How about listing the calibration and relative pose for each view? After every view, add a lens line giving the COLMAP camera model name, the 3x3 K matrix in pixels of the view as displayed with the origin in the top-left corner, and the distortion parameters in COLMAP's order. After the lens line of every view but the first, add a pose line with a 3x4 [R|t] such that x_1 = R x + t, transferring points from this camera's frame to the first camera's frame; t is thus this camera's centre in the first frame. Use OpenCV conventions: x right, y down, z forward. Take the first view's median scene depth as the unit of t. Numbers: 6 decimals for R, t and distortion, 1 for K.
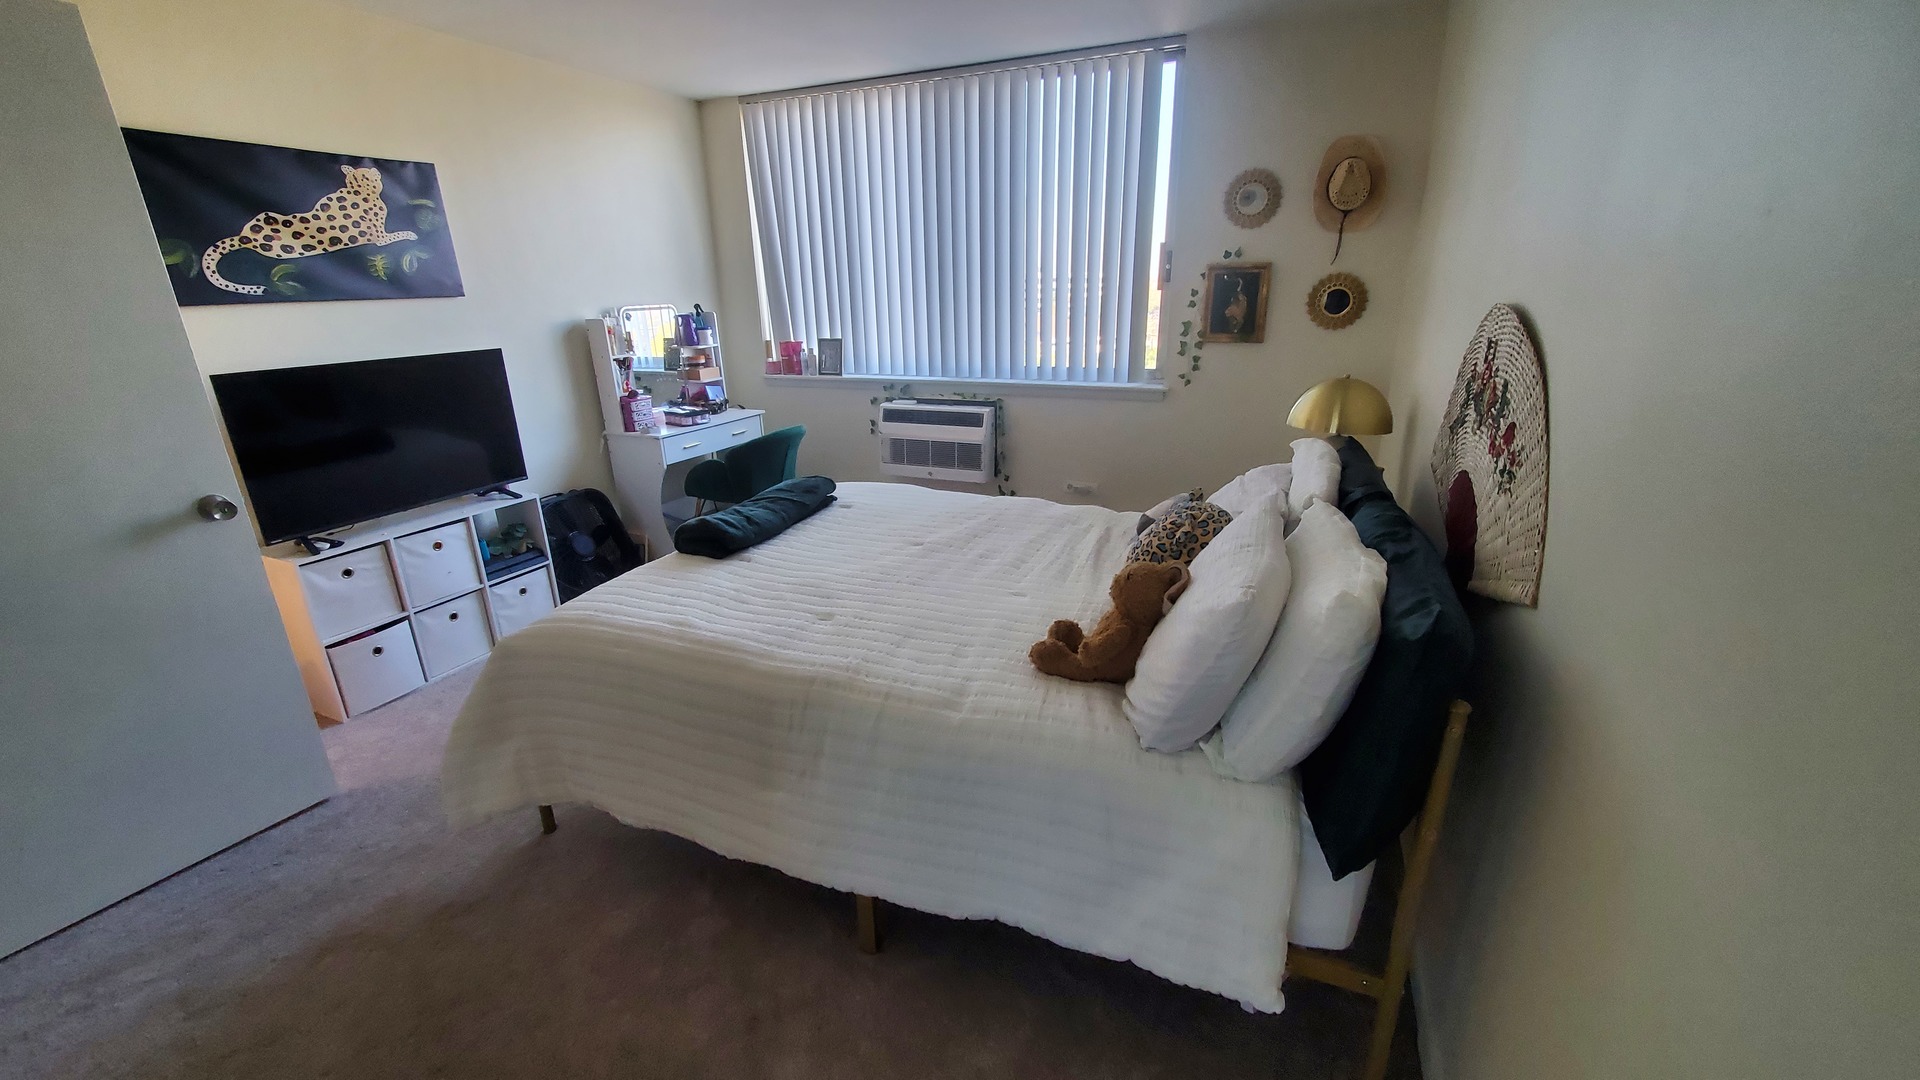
lens RADIAL K [[774.6, 0, 960.0], [0, 774.6, 540.0], [0, 0, 1]] dist [-0.000314, -0.000267]
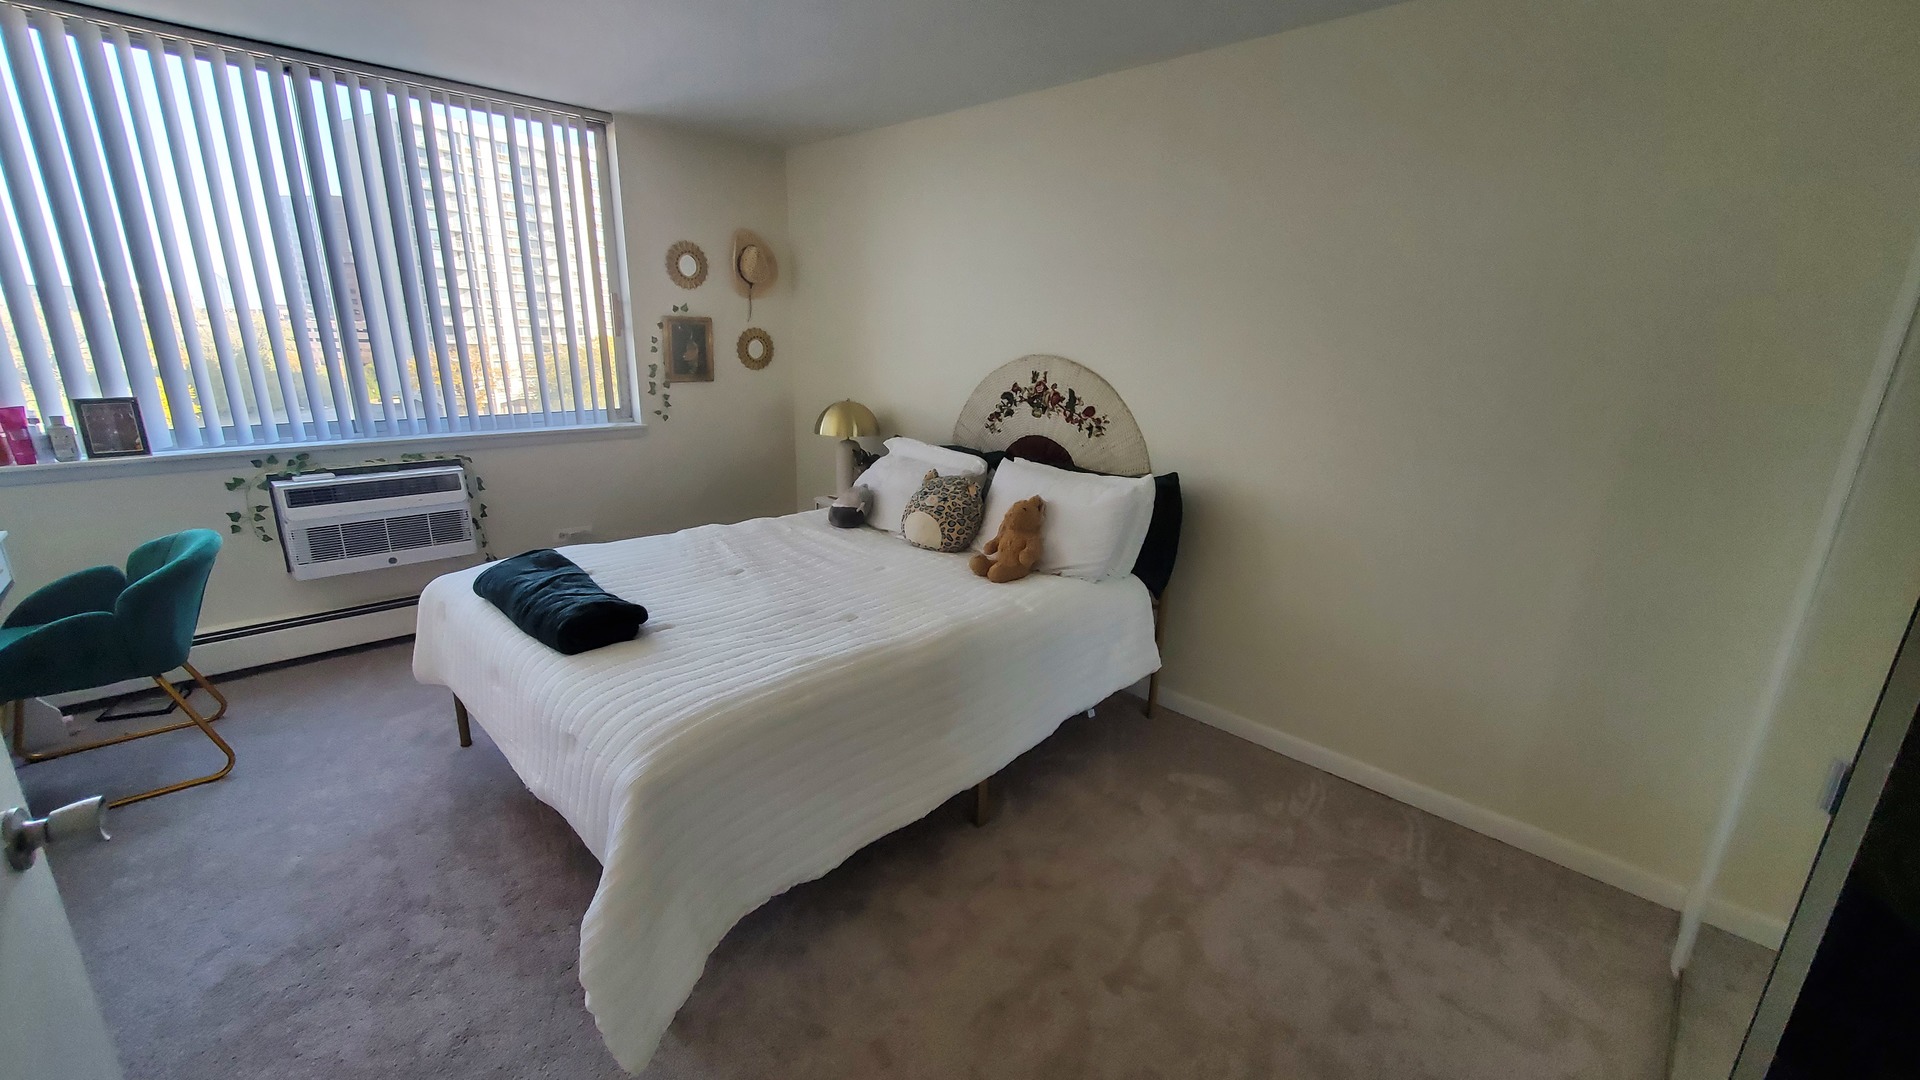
lens RADIAL K [[774.6, 0, 960.0], [0, 774.6, 540.0], [0, 0, 1]] dist [-0.000314, -0.000267]
pose [[0.347435, -0.216074, 0.912470, -0.650731], [0.260371, 0.957054, 0.127493, -0.066341], [-0.900831, 0.193285, 0.388773, 0.212479]]
